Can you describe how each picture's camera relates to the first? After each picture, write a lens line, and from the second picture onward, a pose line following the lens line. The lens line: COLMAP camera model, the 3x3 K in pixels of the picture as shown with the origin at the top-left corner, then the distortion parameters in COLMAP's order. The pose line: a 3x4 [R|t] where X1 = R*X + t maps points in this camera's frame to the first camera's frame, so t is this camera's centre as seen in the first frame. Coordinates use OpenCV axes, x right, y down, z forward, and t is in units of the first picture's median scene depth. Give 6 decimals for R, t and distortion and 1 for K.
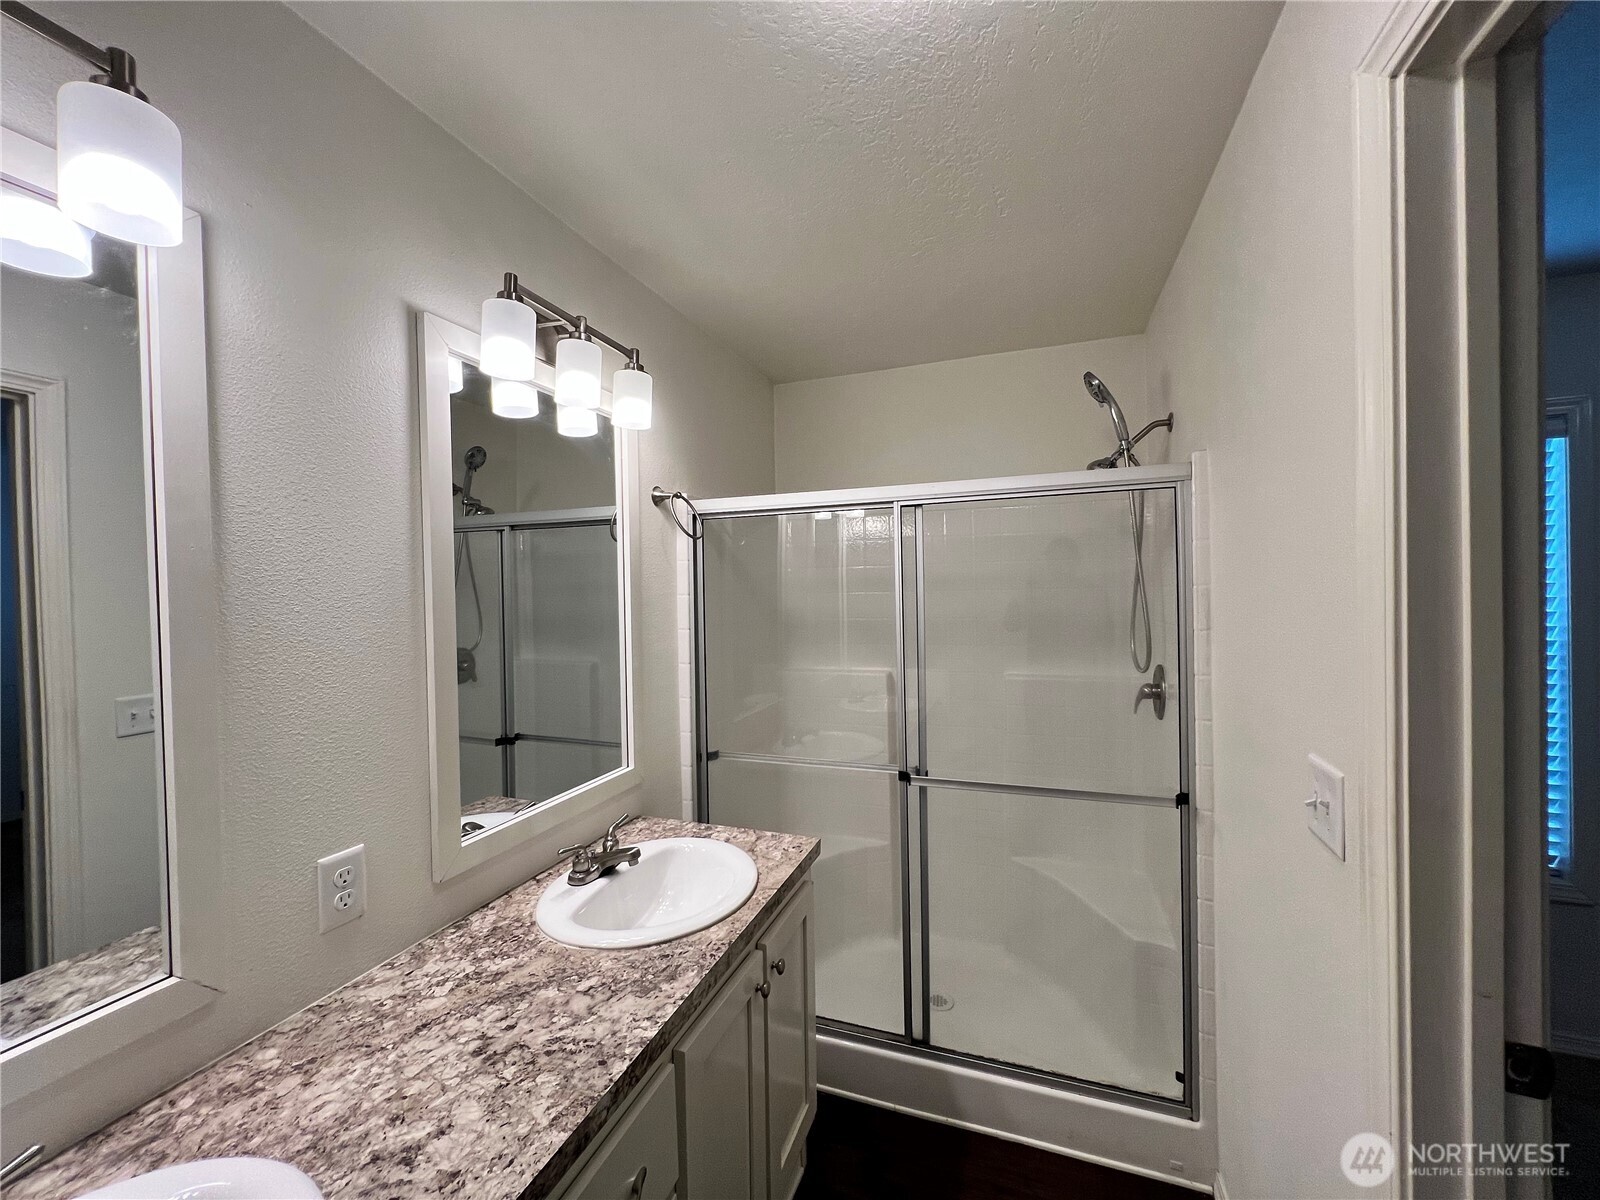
lens RADIAL K [[641.4, 0, 797.8], [0, 641.4, 599.5], [0, 0, 1]] dist [0.001979, 0.000730]
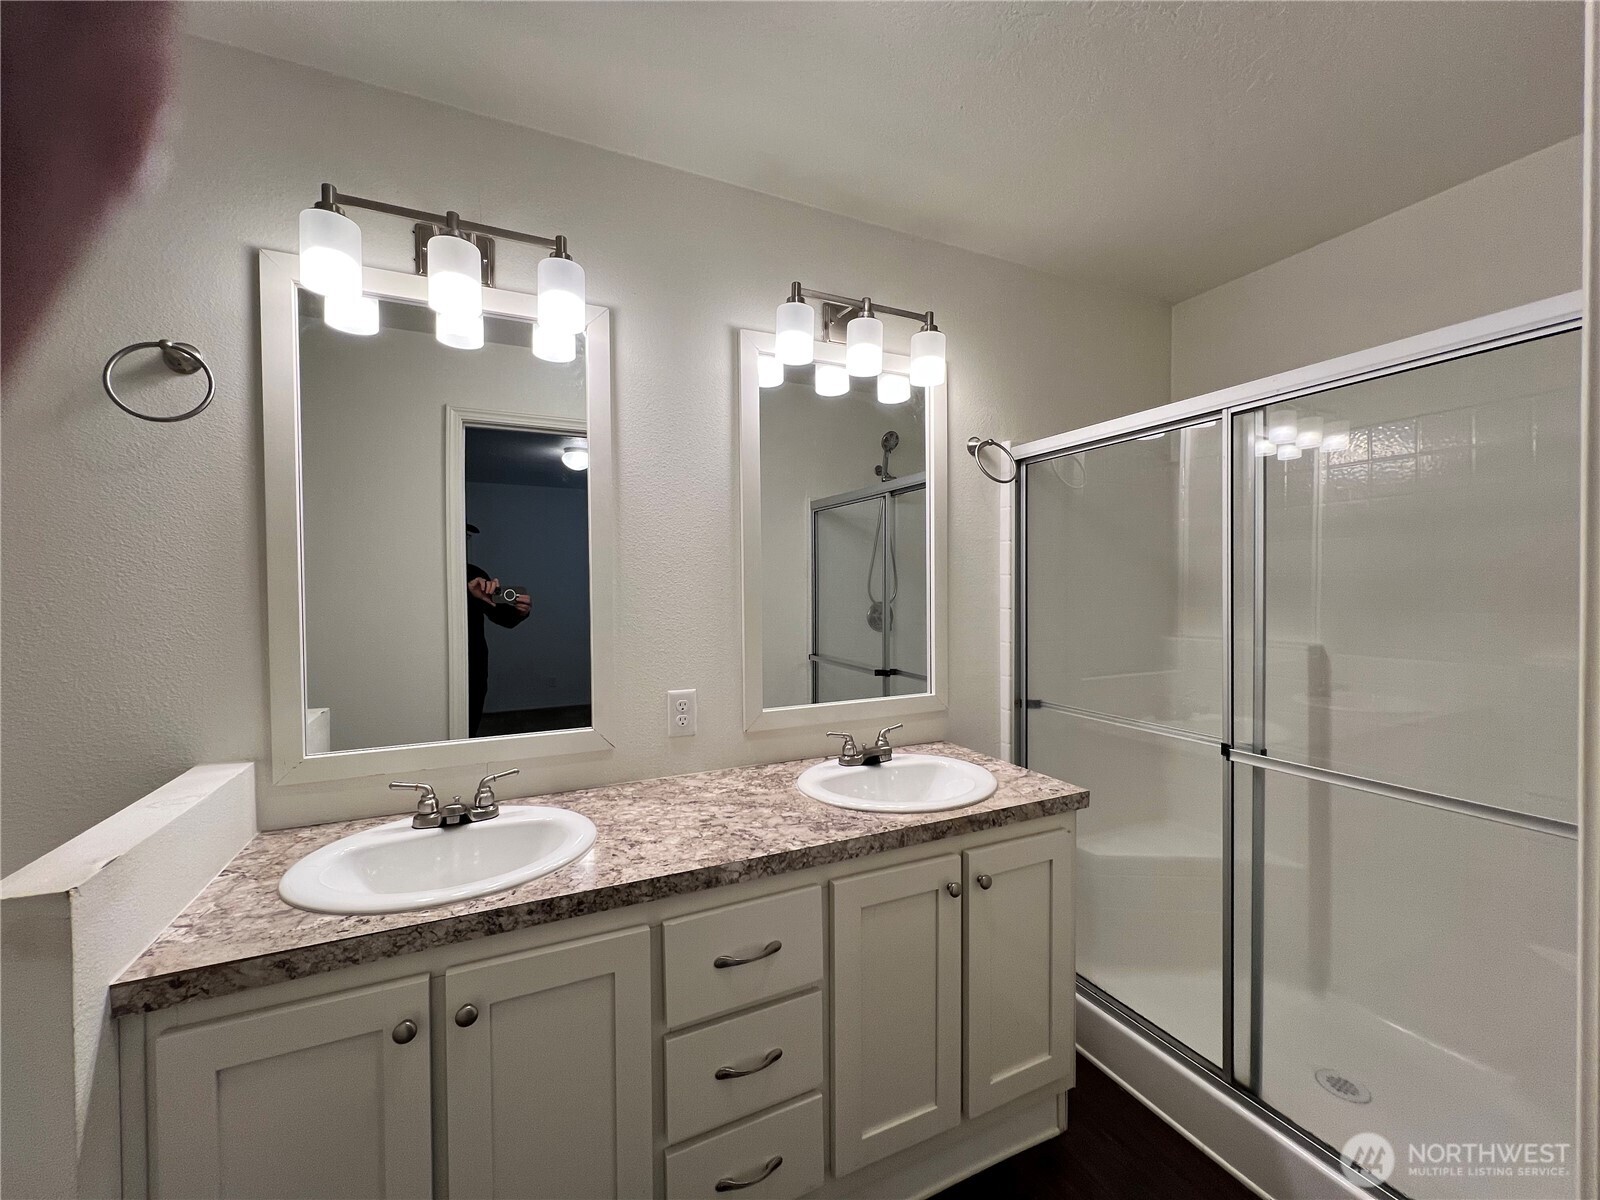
lens RADIAL K [[641.4, 0, 795.9], [0, 641.4, 596.6], [0, 0, 1]] dist [0.001979, 0.000730]
pose [[0.714116, 0.024492, -0.699598, 0.484867], [-0.016015, 0.999698, 0.018650, 0.109275], [0.699844, -0.002114, 0.714293, 0.063146]]
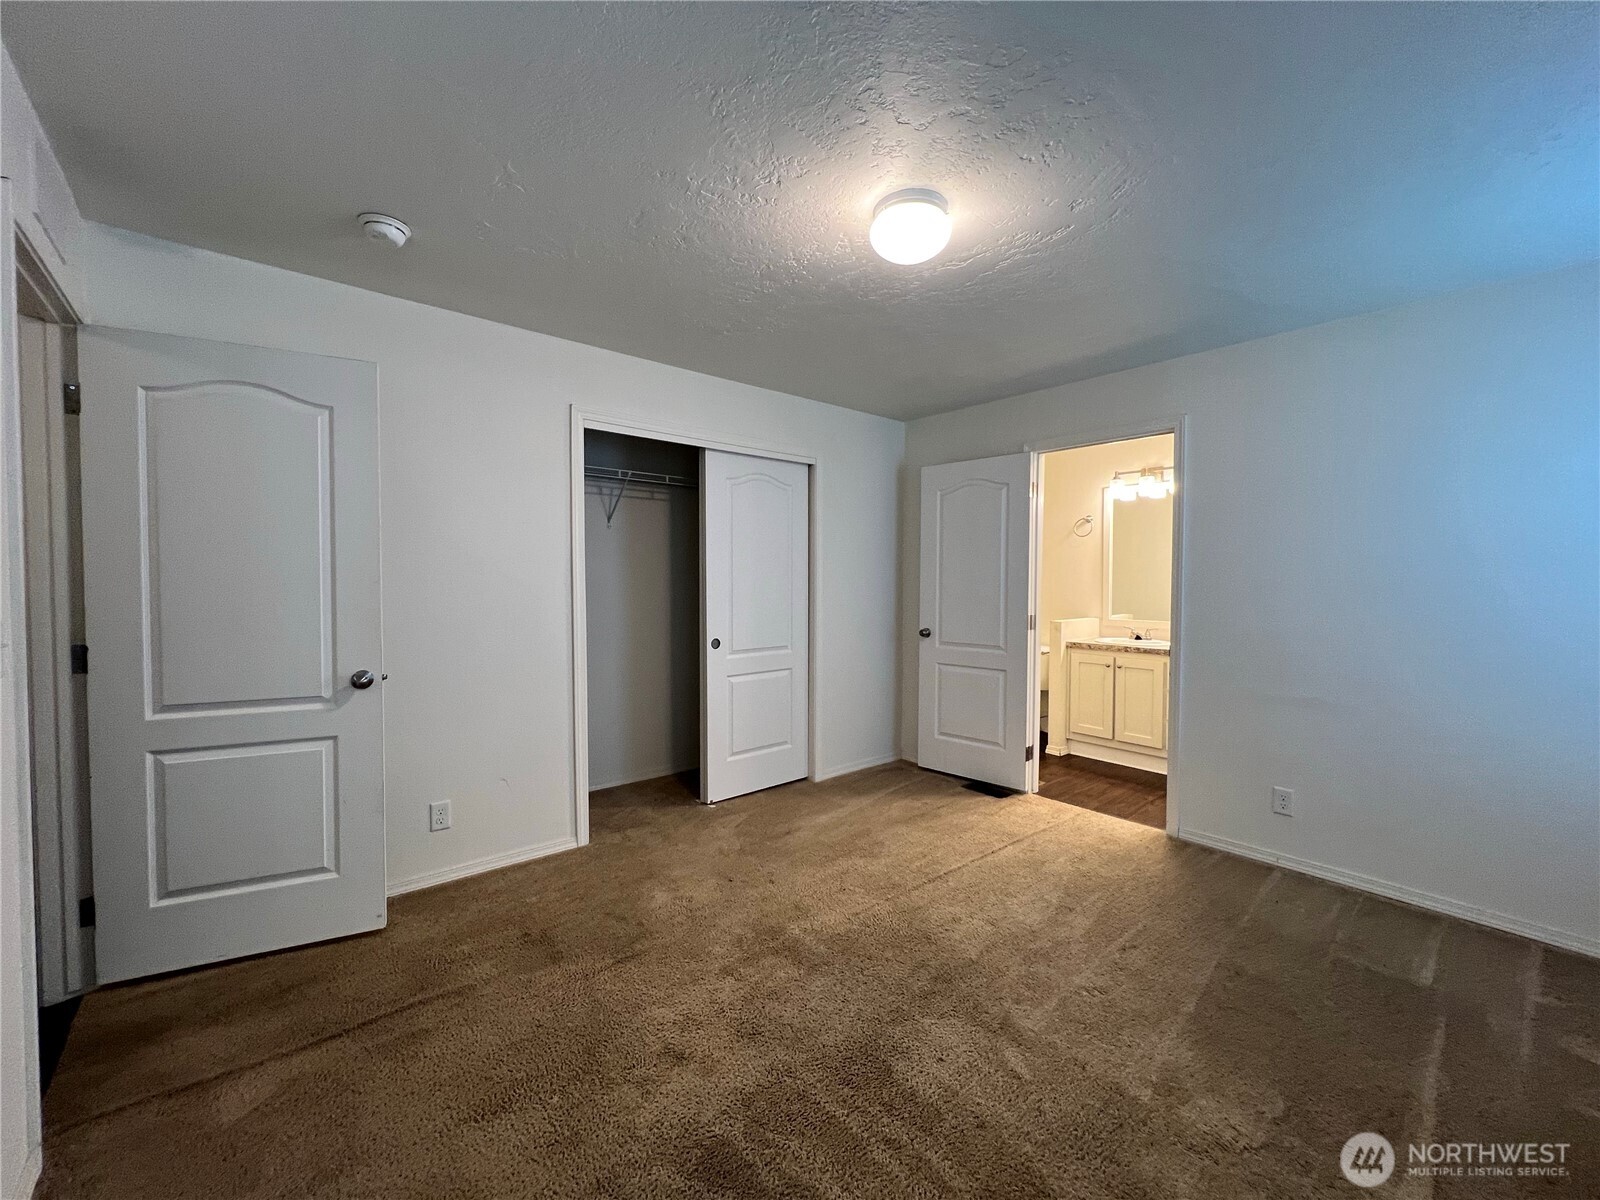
lens RADIAL K [[641.4, 0, 801.4], [0, 641.4, 585.1], [0, 0, 1]] dist [0.001979, 0.000730]
pose [[-0.466902, 0.042576, -0.883283, 3.668083], [-0.009021, 0.998559, 0.052901, -0.006824], [0.884263, 0.032668, -0.465845, 0.416404]]
